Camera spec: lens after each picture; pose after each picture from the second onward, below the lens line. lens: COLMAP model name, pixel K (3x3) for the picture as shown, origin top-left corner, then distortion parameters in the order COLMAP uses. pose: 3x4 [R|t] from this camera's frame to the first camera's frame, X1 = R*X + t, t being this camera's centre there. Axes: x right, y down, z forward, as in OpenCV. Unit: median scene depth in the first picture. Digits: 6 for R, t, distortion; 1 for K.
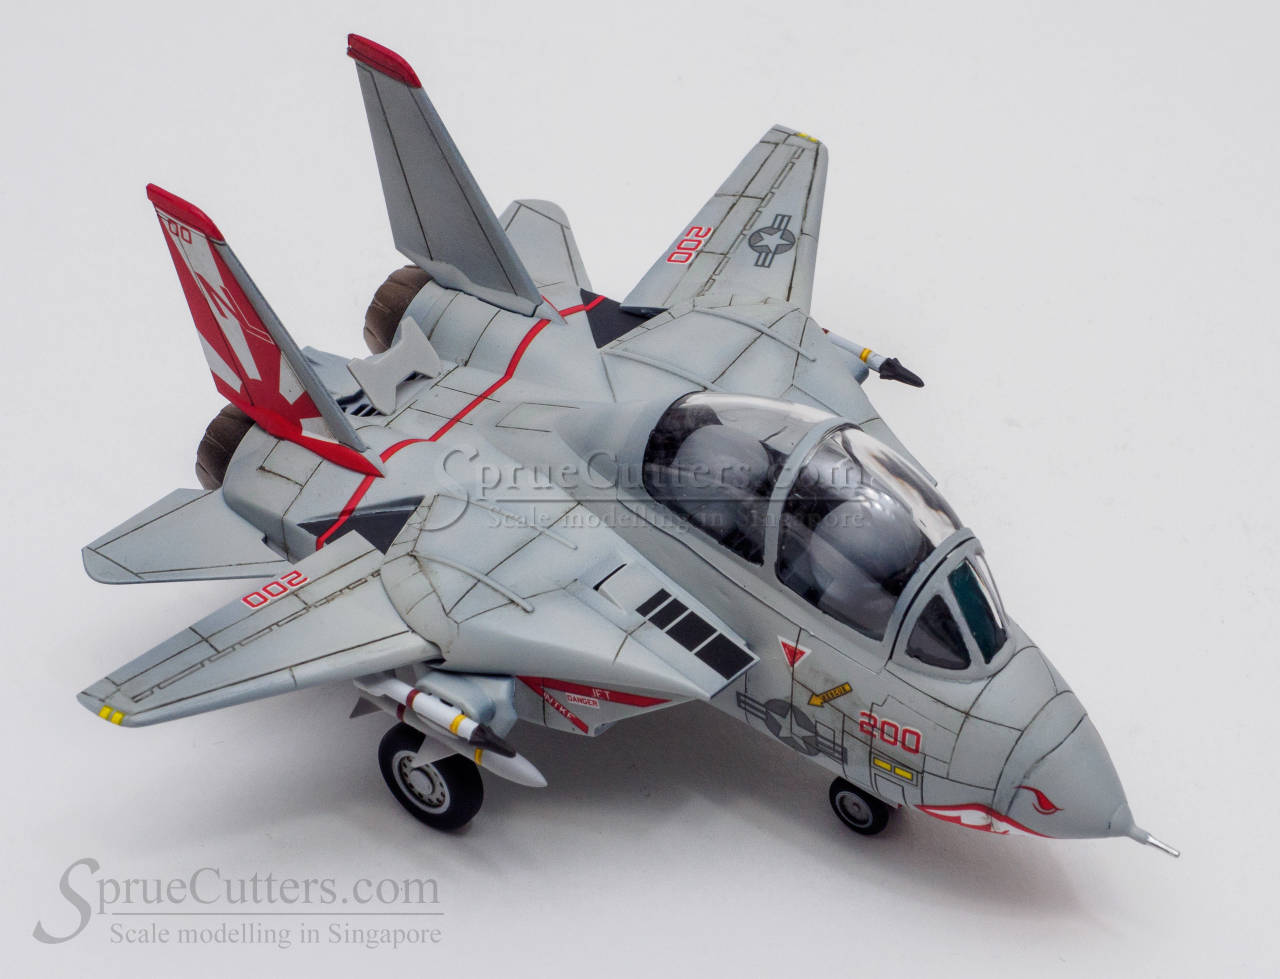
lens RADIAL K [[4415.5, 0, 642.9], [0, 4415.5, 488.3], [0, 0, 1]] dist [0.067268, 0.000000]
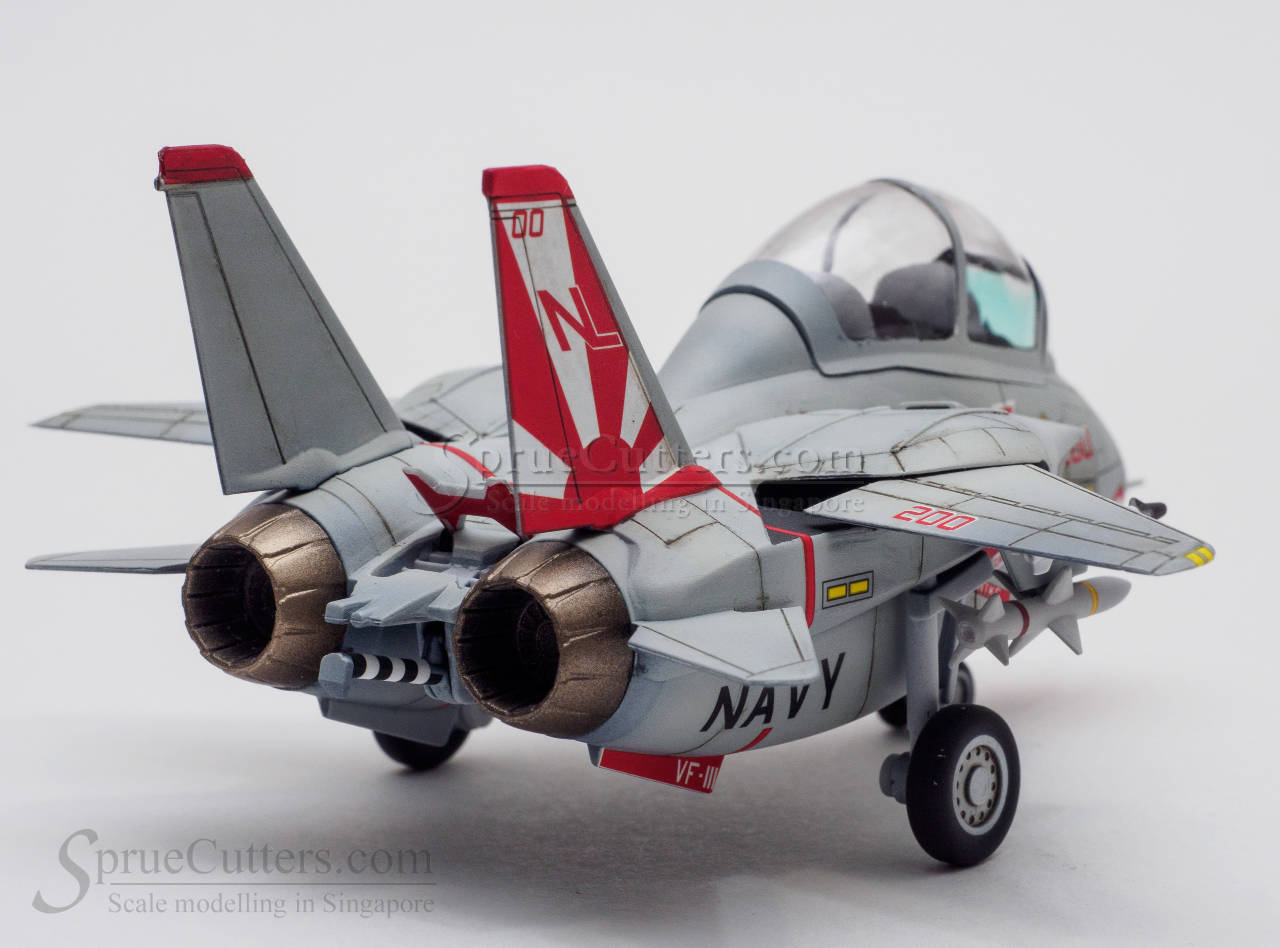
lens RADIAL K [[3789.1, 0, 616.9], [0, 3789.1, 502.8], [0, 0, 1]] dist [0.026493, 0.000000]
pose [[0.005855, -0.145067, 0.989404, -0.712254], [0.680086, 0.725944, 0.102414, -0.079787], [-0.733109, 0.672280, 0.102909, 0.988538]]
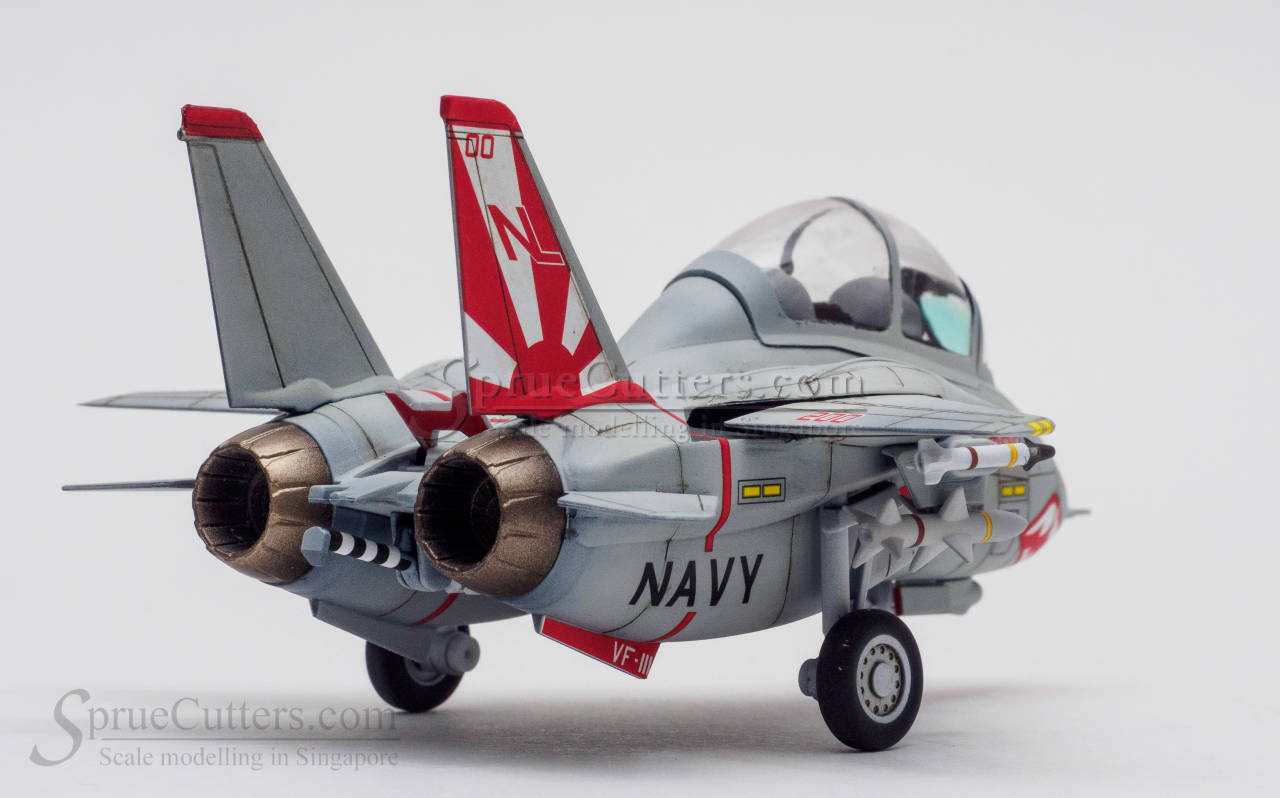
lens RADIAL K [[4145.8, 0, 677.3], [0, 4145.8, 347.0], [0, 0, 1]] dist [-0.024837, 0.000000]
pose [[0.043736, 0.015018, 0.998930, -0.895012], [0.669985, 0.741270, -0.040479, 0.025734], [-0.741085, 0.671038, 0.022358, 1.011313]]
